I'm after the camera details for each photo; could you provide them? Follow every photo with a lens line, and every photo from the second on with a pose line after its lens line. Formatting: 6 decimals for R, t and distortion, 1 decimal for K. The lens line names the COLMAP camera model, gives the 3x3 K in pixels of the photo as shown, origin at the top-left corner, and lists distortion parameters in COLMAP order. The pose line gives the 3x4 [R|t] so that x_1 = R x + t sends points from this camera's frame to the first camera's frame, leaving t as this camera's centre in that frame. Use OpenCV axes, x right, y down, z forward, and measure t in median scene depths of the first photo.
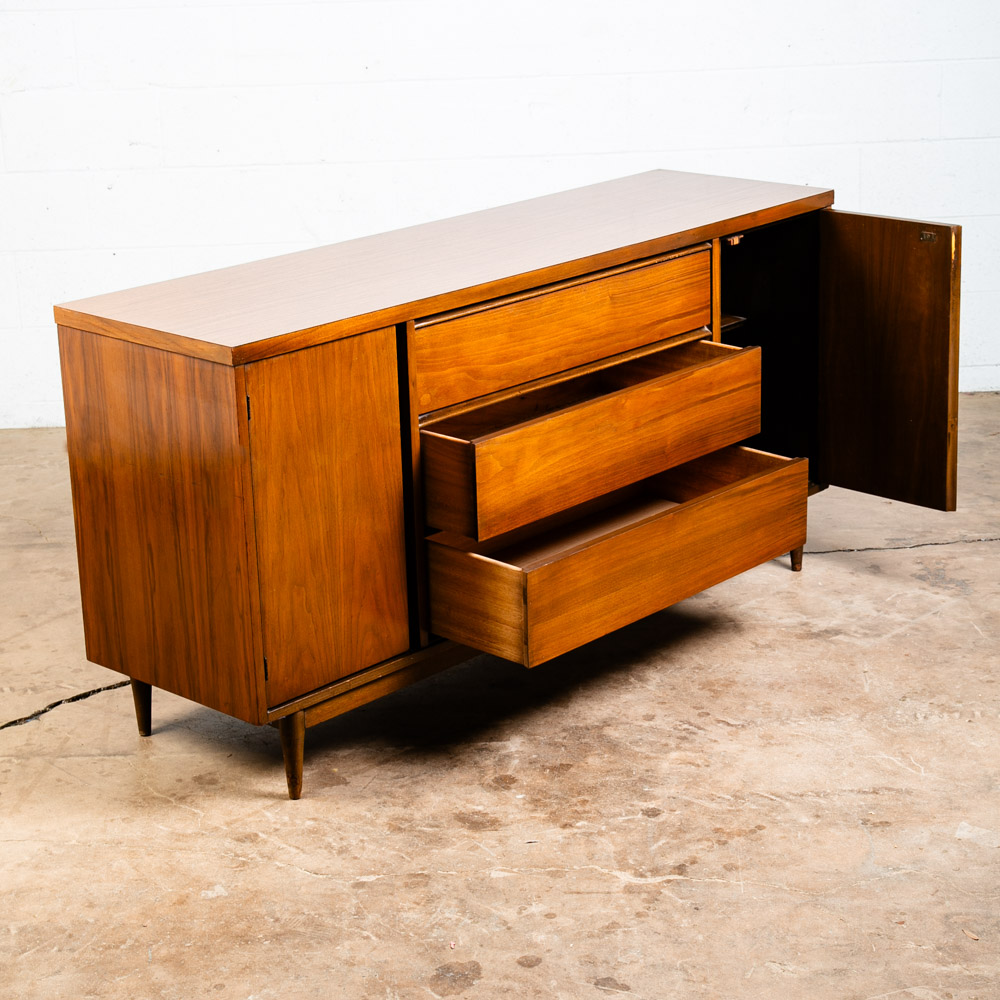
lens RADIAL K [[2212.0, 0, 502.7], [0, 2212.0, 448.1], [0, 0, 1]] dist [0.162025, 0.000000]
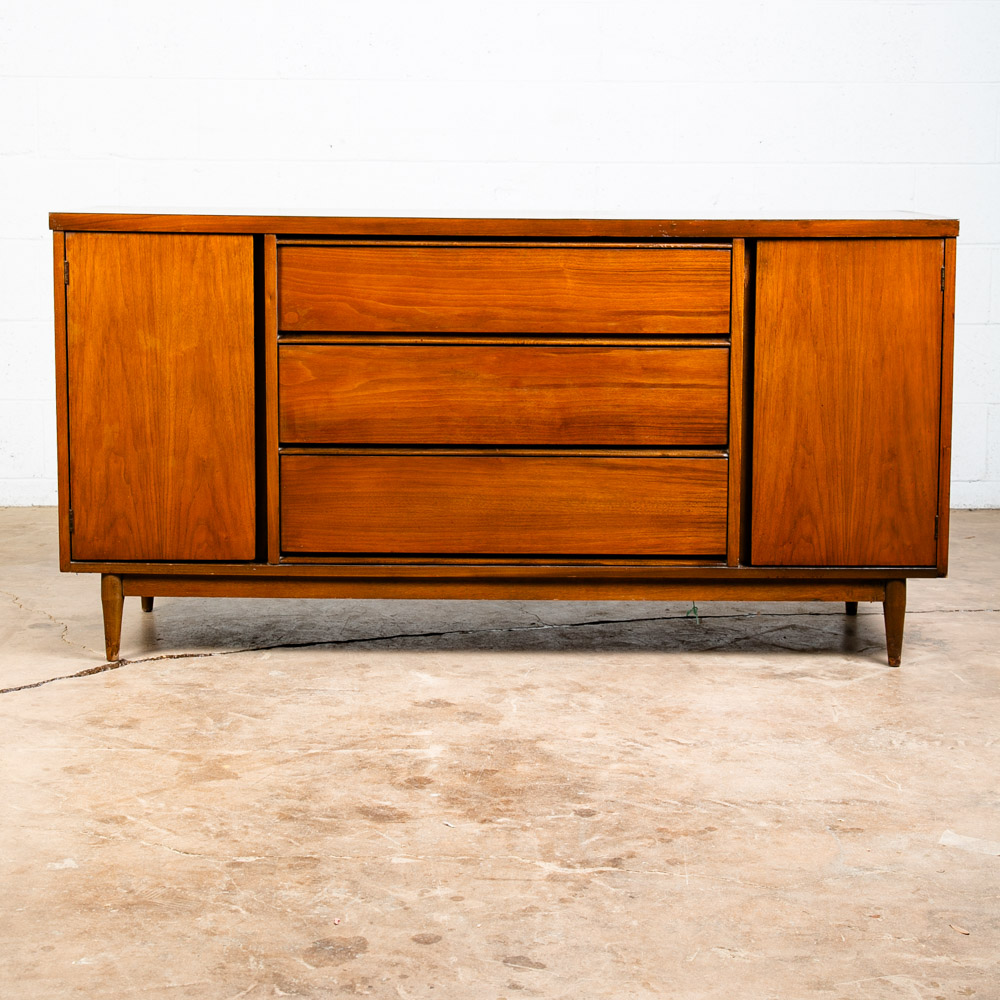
lens RADIAL K [[1974.6, 0, 498.7], [0, 1974.6, 447.1], [0, 0, 1]] dist [0.107318, 0.000000]
pose [[0.689827, 0.124106, -0.713258, 0.698108], [-0.239704, 0.968783, -0.063262, 0.072035], [0.683141, 0.214611, 0.698041, 0.428736]]
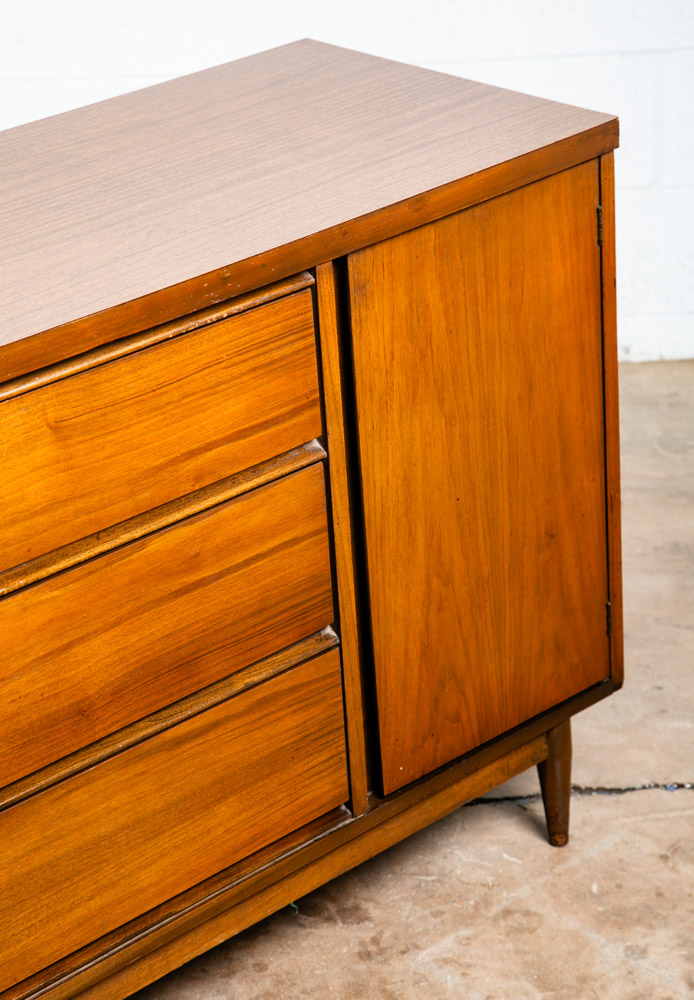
lens RADIAL K [[2602.8, 0, 341.3], [0, 2602.8, 505.0], [0, 0, 1]] dist [0.399803, 0.000000]
pose [[0.996223, 0.011635, -0.086043, 0.166014], [0.002179, 0.987320, 0.158727, -0.148114], [0.086799, -0.158315, 0.983566, 0.507685]]
